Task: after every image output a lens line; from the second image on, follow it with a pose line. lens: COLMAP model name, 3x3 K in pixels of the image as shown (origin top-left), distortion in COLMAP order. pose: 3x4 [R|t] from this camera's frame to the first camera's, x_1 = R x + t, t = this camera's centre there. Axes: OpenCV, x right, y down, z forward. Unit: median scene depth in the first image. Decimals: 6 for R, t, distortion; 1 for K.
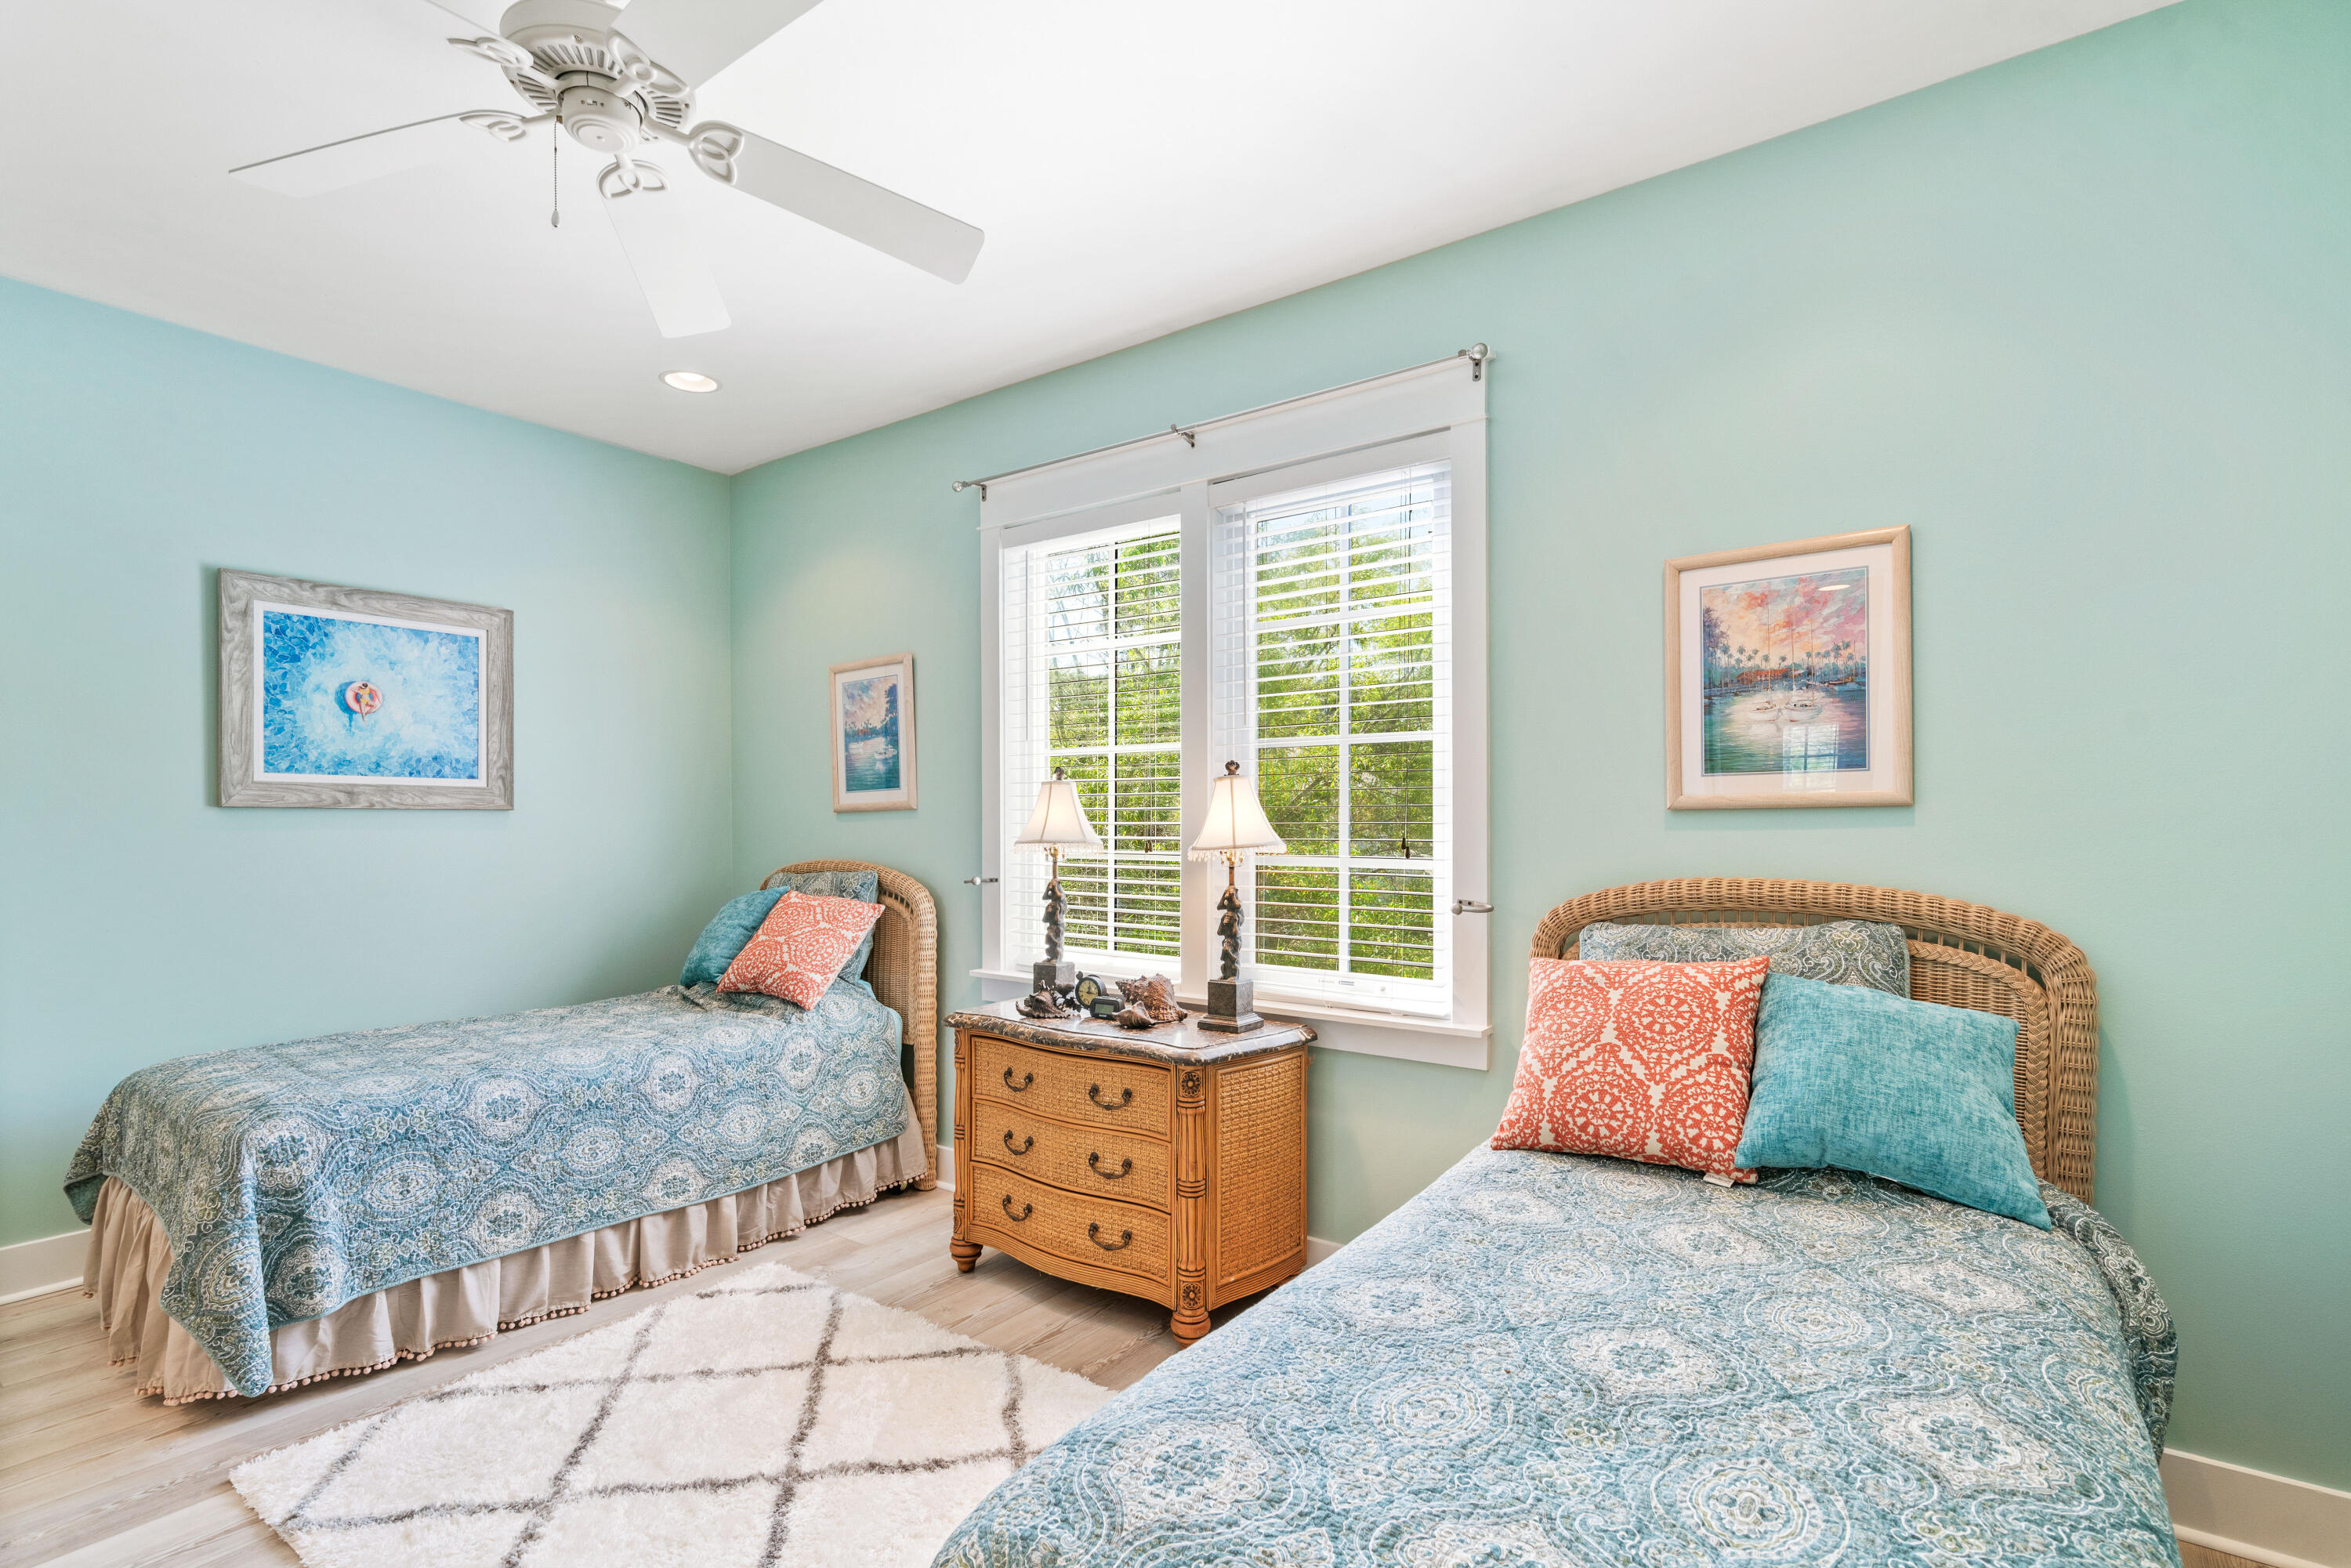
lens RADIAL K [[1114.0, 0, 1180.1], [0, 1114.0, 824.6], [0, 0, 1]] dist [-0.001847, -0.000044]
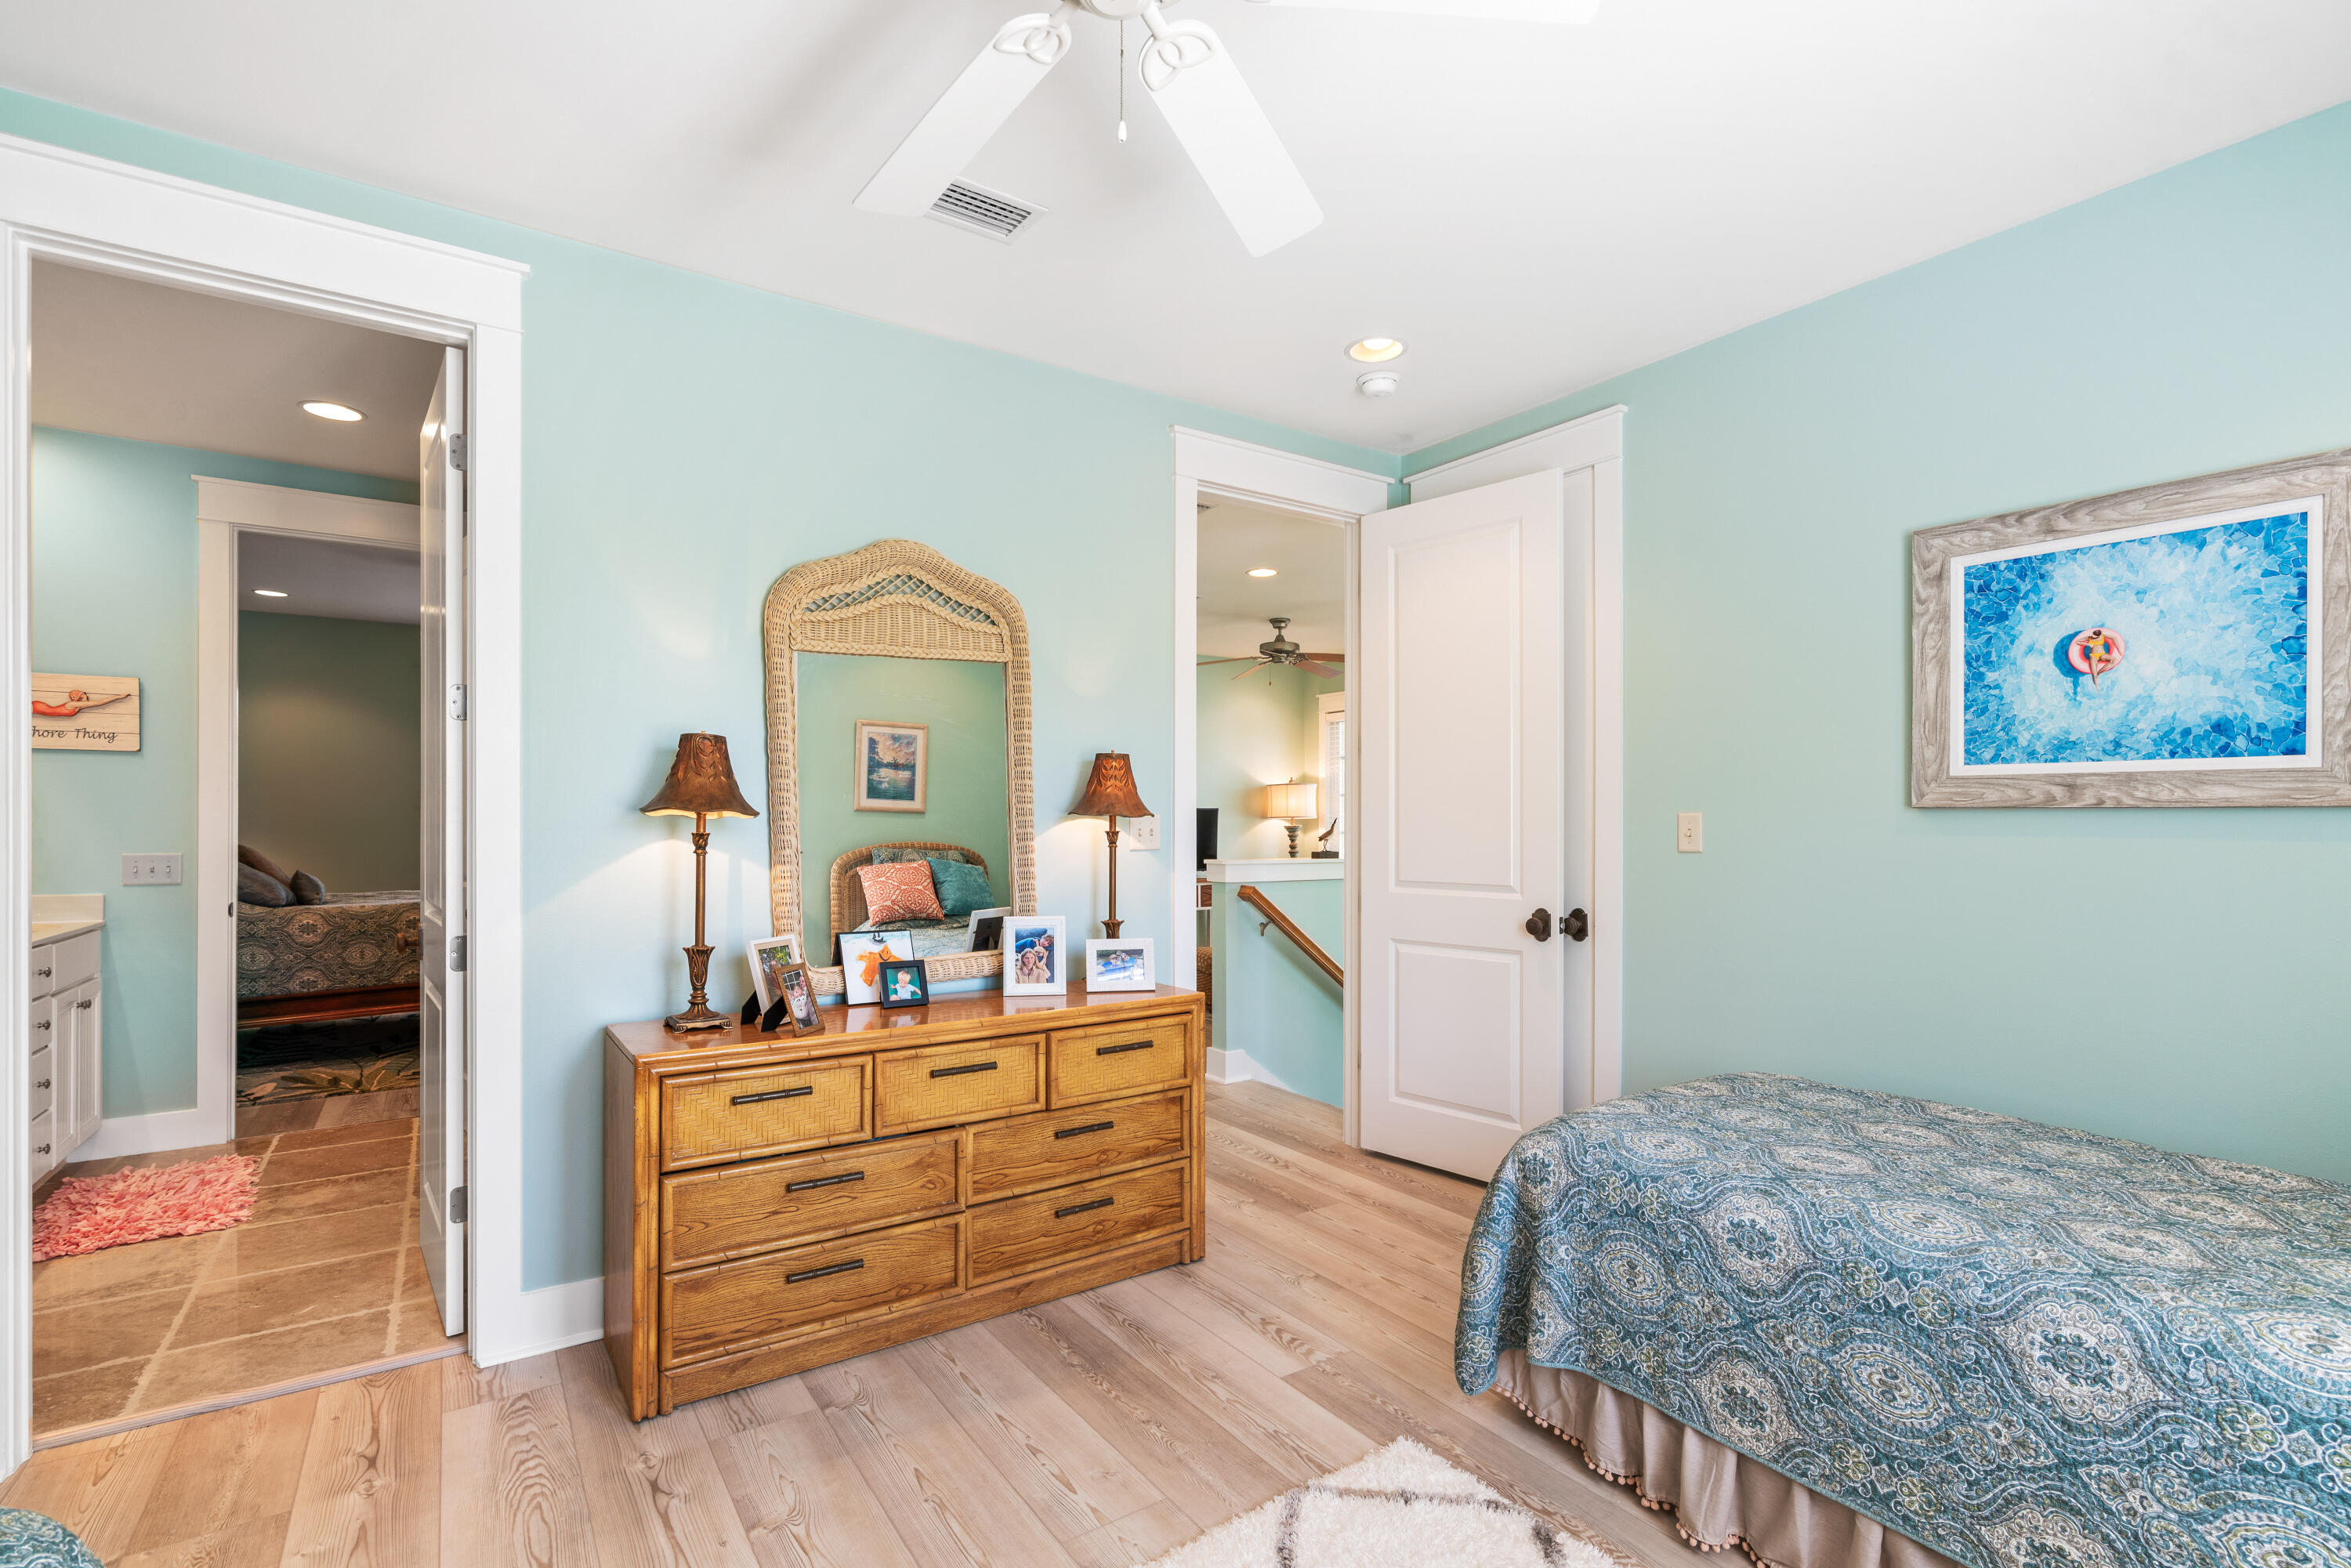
lens RADIAL K [[1066.6, 0, 1177.3], [0, 1066.6, 821.9], [0, 0, 1]] dist [-0.001584, -0.000057]
pose [[-0.335560, 0.001550, -0.942018, 0.101485], [-0.007094, 0.999966, 0.004172, -0.003773], [0.941992, 0.008082, -0.335538, 0.667637]]
